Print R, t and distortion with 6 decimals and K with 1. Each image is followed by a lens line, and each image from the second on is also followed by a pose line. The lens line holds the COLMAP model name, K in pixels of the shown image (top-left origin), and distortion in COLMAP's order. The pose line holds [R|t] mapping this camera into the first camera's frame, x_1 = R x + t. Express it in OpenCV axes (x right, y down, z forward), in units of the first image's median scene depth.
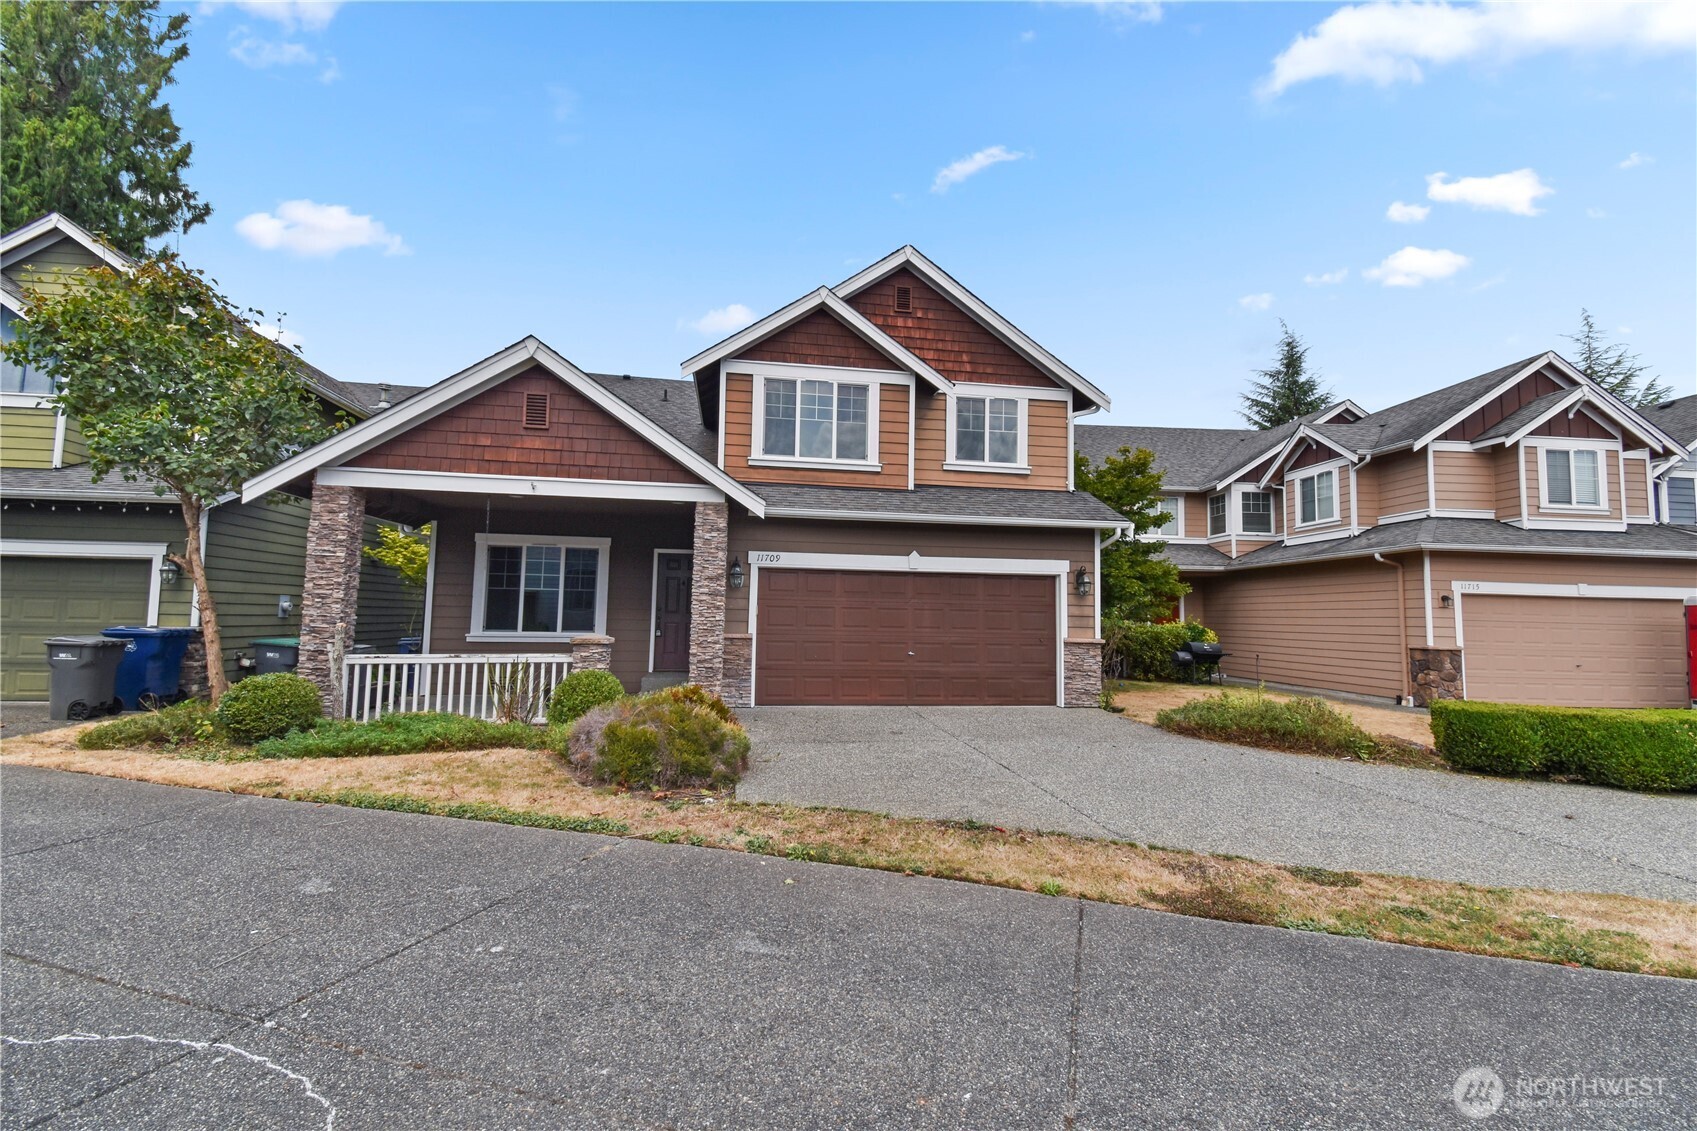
lens RADIAL K [[749.7, 0, 851.2], [0, 749.7, 561.4], [0, 0, 1]] dist [0.072247, -0.040268]
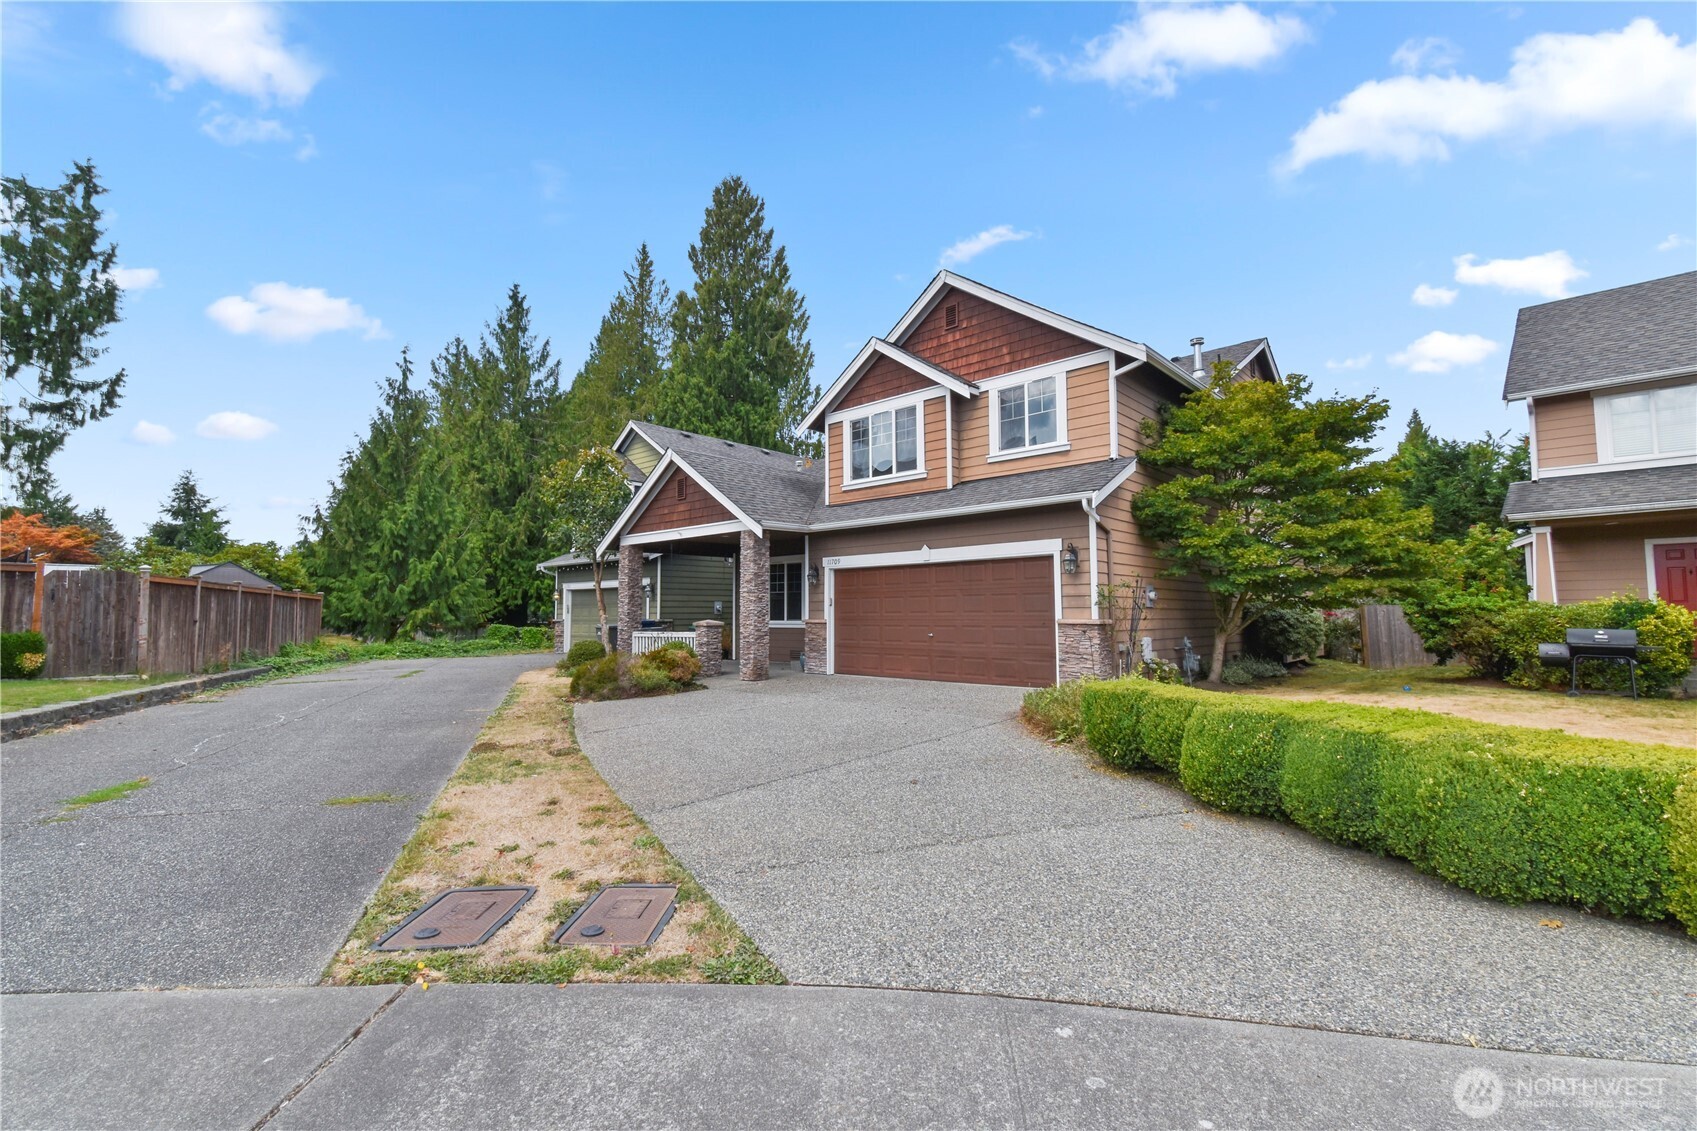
lens RADIAL K [[749.7, 0, 851.2], [0, 749.7, 561.4], [0, 0, 1]] dist [0.072247, -0.040268]
pose [[0.619778, -0.076417, -0.781048, 0.669416], [0.081418, 0.996138, -0.032854, 0.029095], [0.780542, -0.043229, 0.623606, 0.146474]]
